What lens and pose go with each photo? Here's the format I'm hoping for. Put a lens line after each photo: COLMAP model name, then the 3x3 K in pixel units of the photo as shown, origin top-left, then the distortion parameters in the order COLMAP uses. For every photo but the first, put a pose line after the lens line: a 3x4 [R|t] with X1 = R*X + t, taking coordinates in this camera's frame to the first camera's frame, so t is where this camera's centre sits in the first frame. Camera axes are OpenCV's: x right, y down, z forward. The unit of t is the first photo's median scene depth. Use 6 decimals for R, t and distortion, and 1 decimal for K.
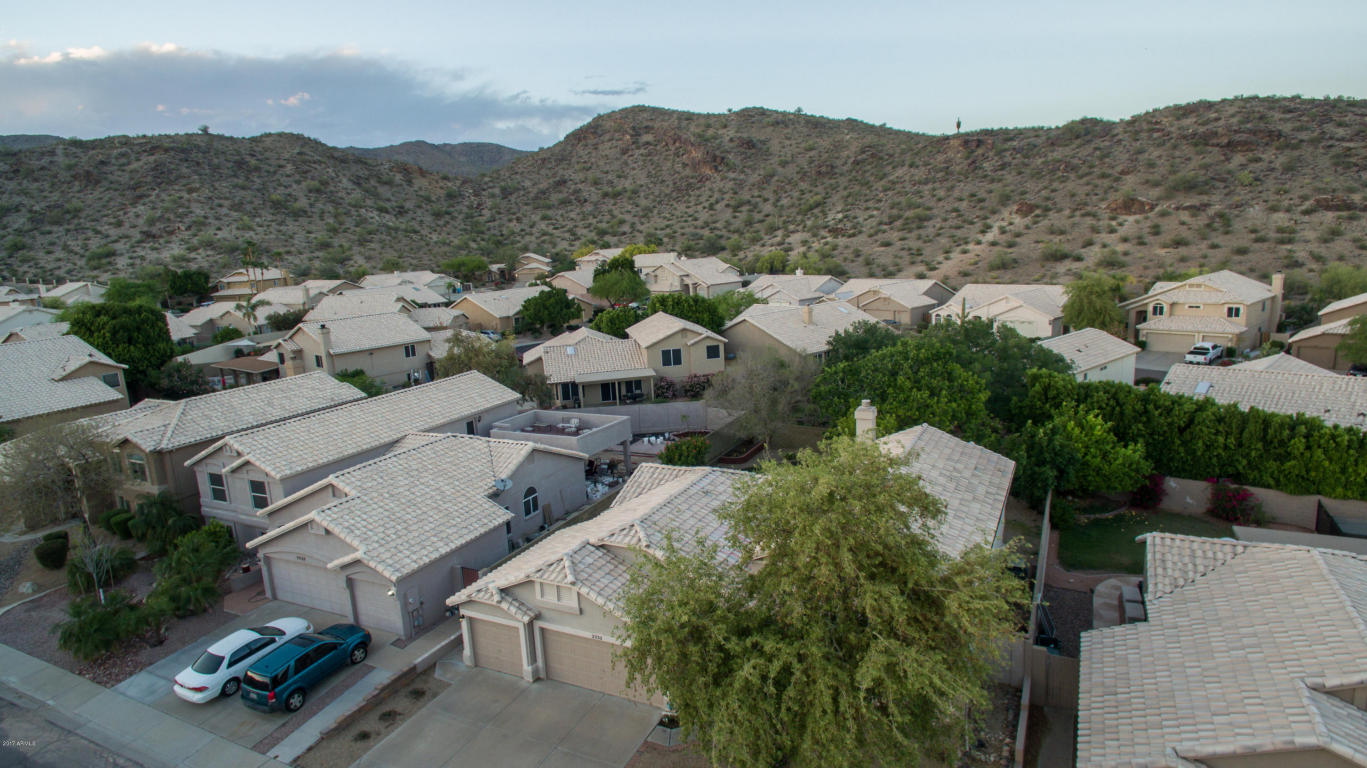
lens RADIAL K [[773.4, 0, 701.1], [0, 773.4, 412.9], [0, 0, 1]] dist [-0.001554, 0.004038]
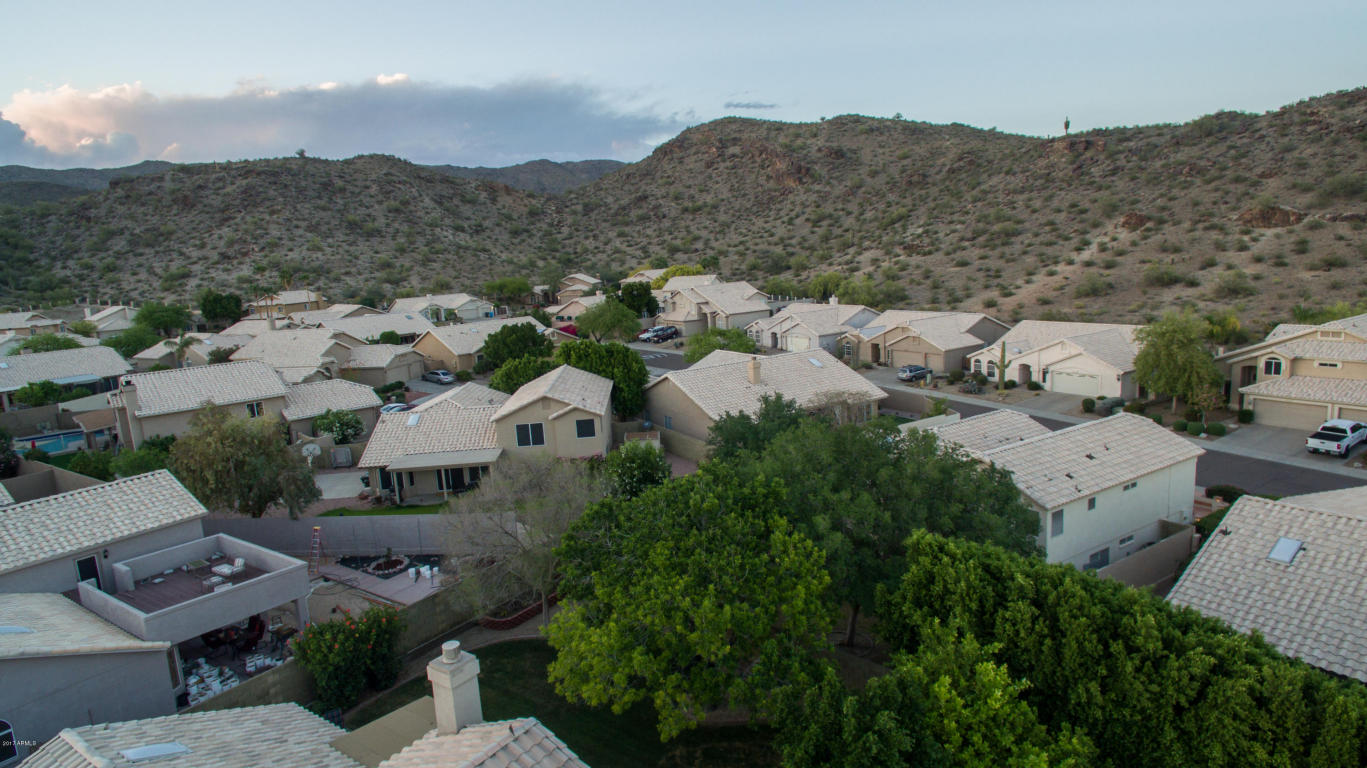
lens RADIAL K [[773.4, 0, 700.3], [0, 773.4, 427.6], [0, 0, 1]] dist [-0.001554, 0.004038]
pose [[0.988575, 0.027600, -0.148183, 0.073494], [-0.027411, 0.999619, 0.003321, -0.026880], [0.148218, 0.000779, 0.988954, 0.090282]]
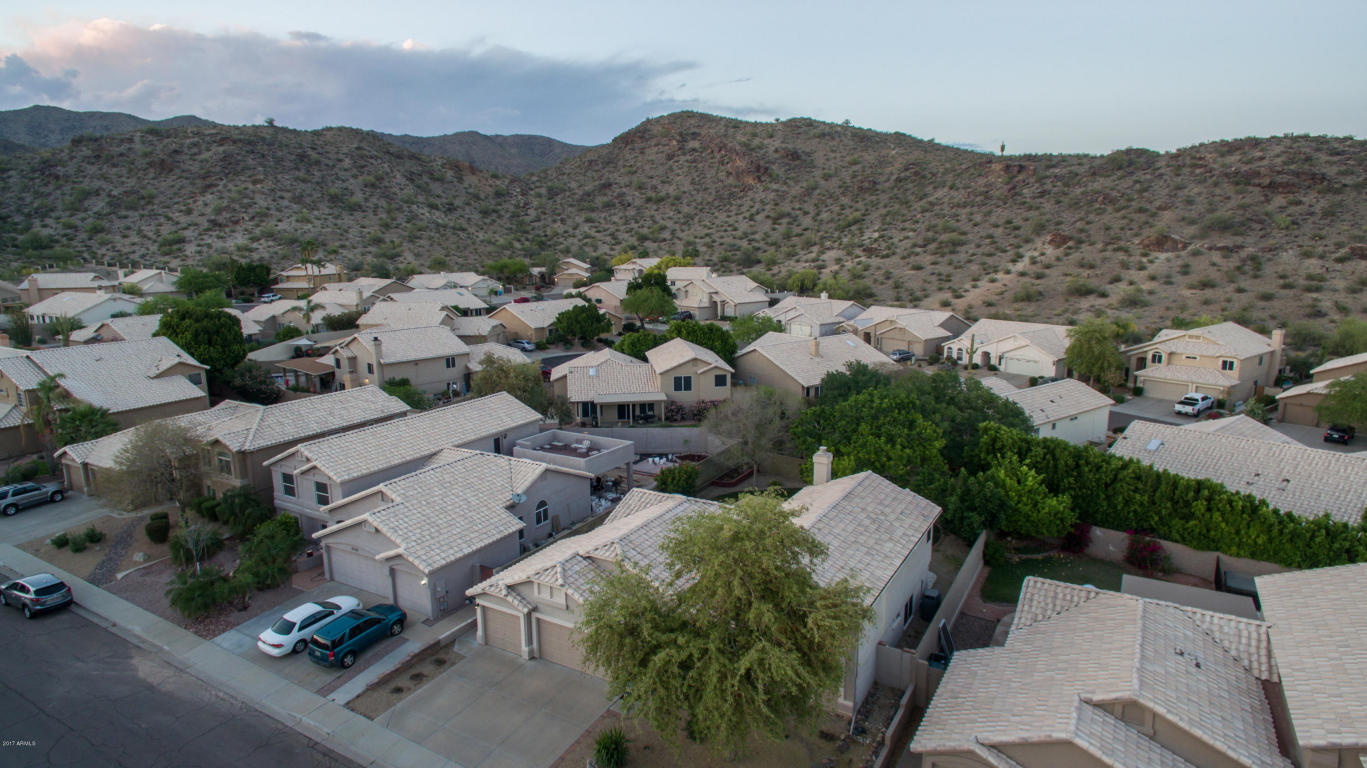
lens RADIAL K [[773.4, 0, 694.8], [0, 773.4, 439.1], [0, 0, 1]] dist [-0.001554, 0.004038]
pose [[0.996903, 0.058905, -0.052108, 0.012910], [-0.057242, 0.997820, 0.032852, -0.009407], [0.053930, -0.029767, 0.998101, -0.032083]]
